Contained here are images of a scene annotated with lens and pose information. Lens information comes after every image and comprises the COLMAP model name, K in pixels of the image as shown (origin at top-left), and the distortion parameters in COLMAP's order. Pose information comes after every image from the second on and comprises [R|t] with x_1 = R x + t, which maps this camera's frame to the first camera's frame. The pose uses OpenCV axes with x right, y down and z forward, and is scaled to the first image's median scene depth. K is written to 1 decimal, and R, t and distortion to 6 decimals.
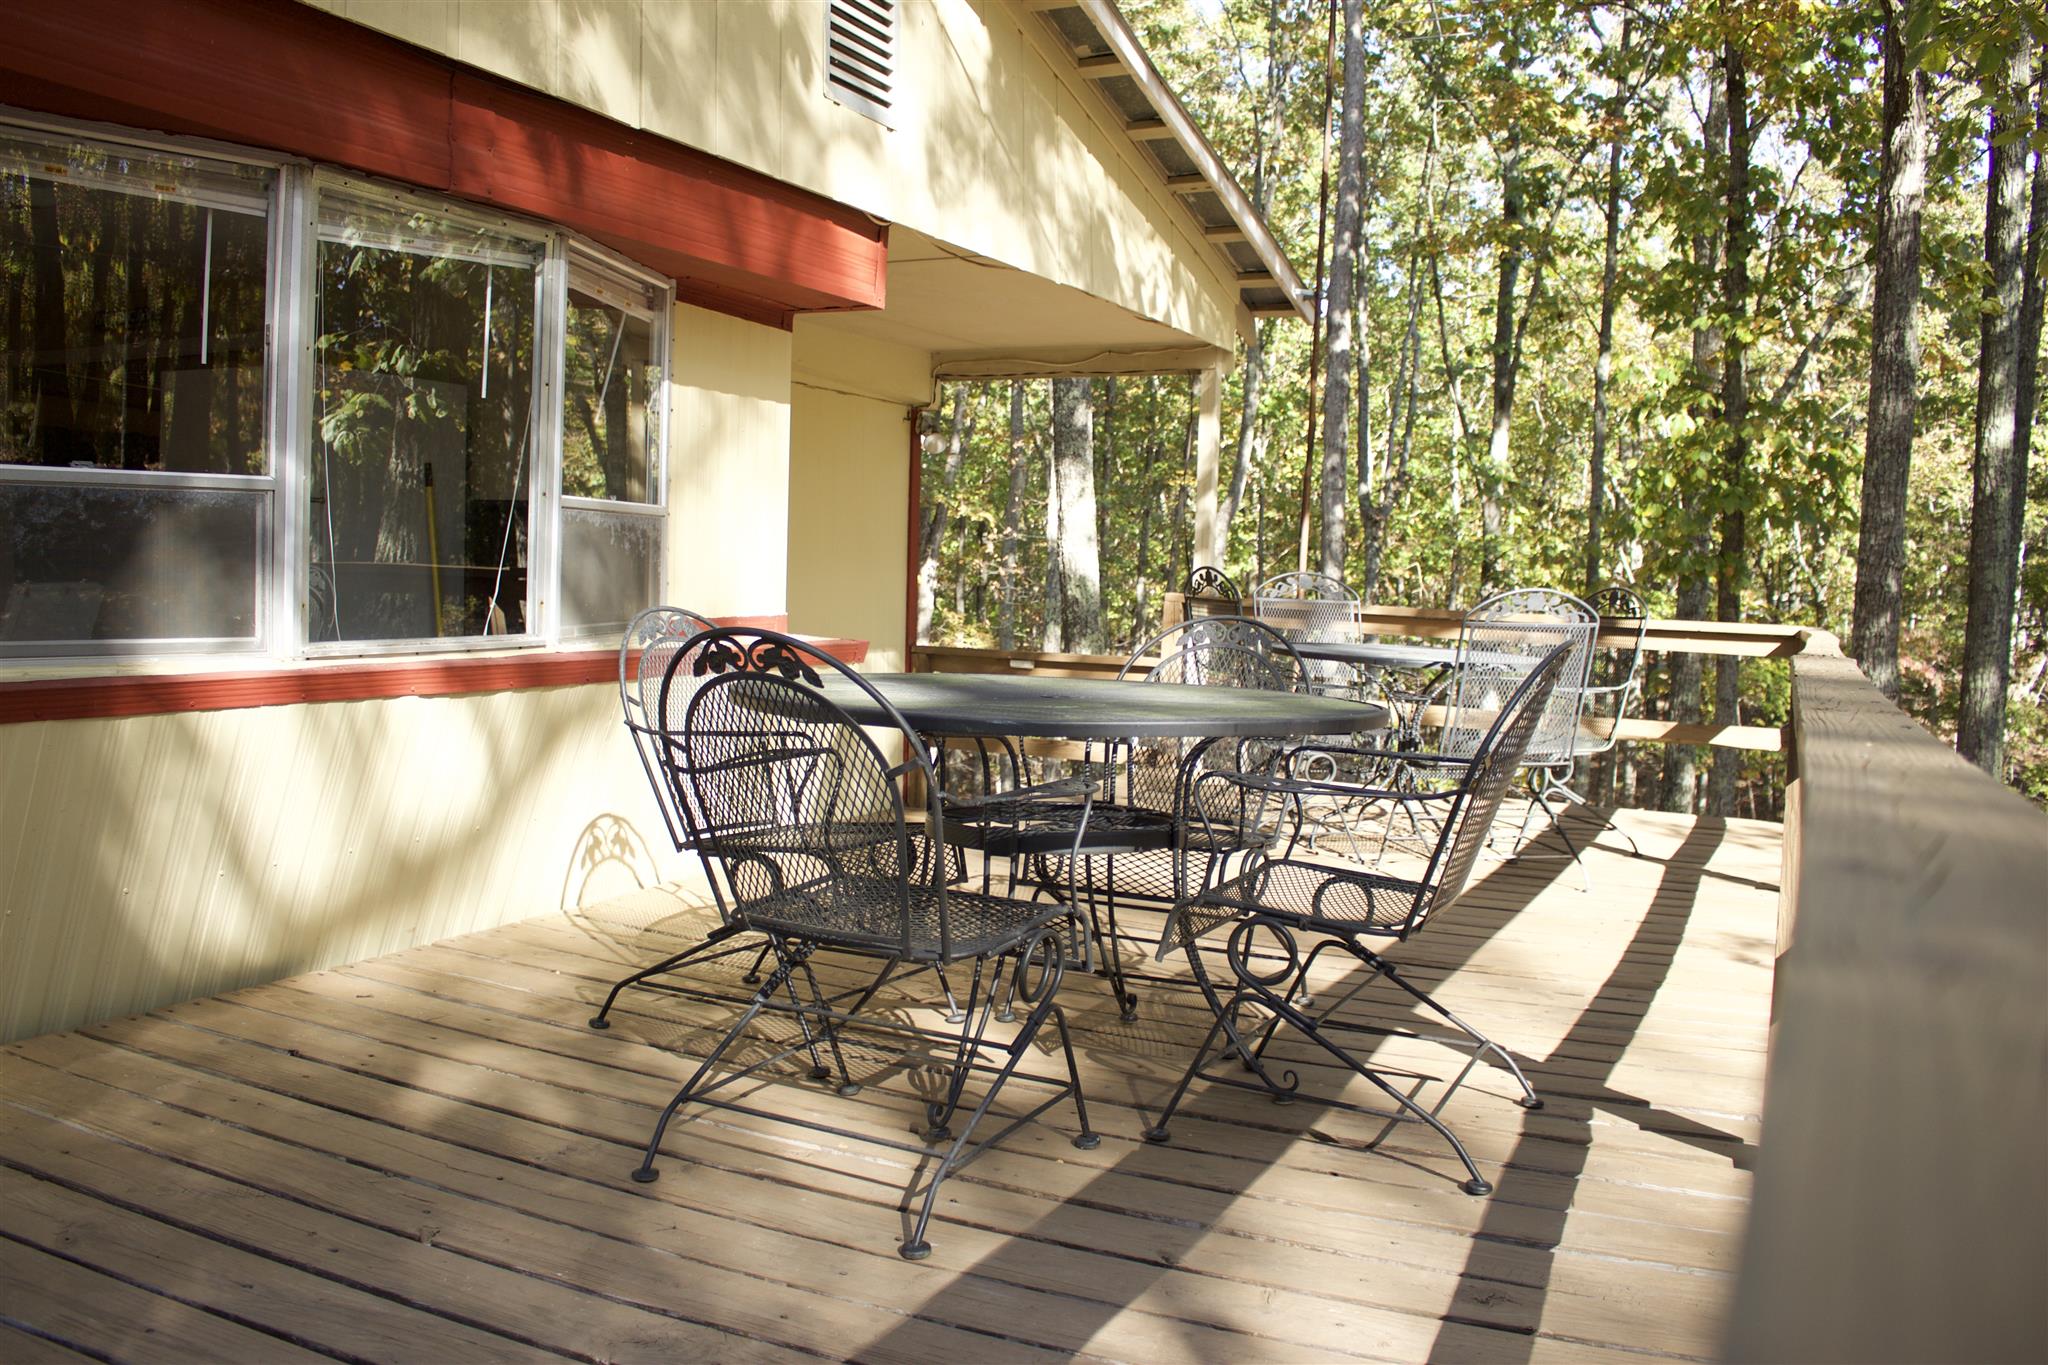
lens RADIAL K [[1688.4, 0, 1023.3], [0, 1688.4, 674.5], [0, 0, 1]] dist [-0.072935, 0.001795]
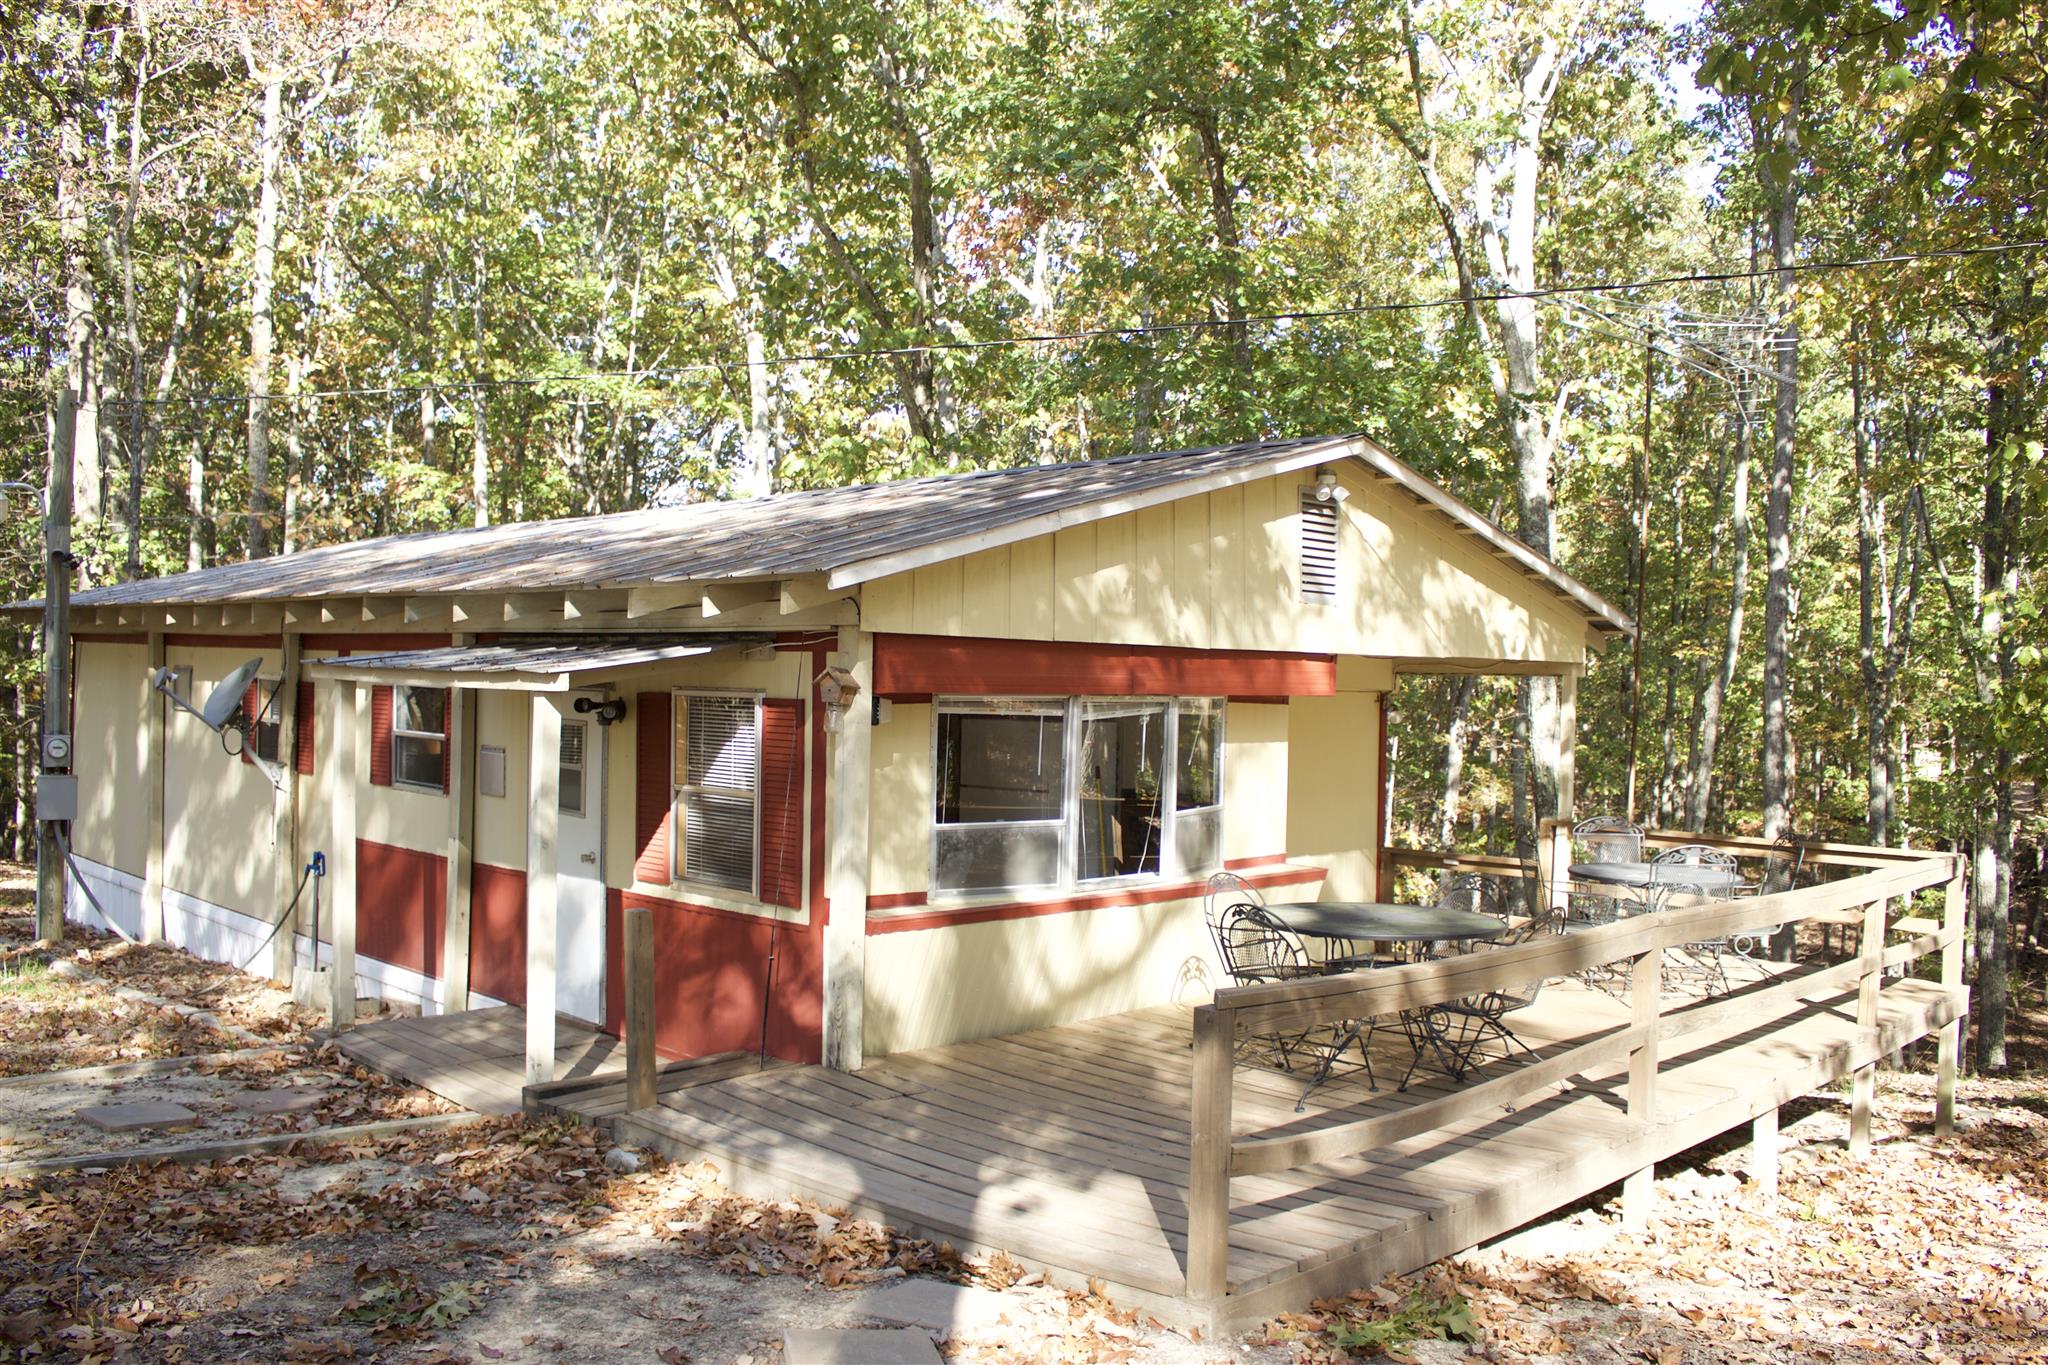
lens RADIAL K [[1688.4, 0, 1024.5], [0, 1688.4, 682.6], [0, 0, 1]] dist [-0.072935, 0.001795]
pose [[0.946323, -0.016429, -0.322805, 0.258488], [-0.005632, 0.997718, -0.067288, -0.128039], [0.323174, 0.065494, 0.944071, -1.182715]]
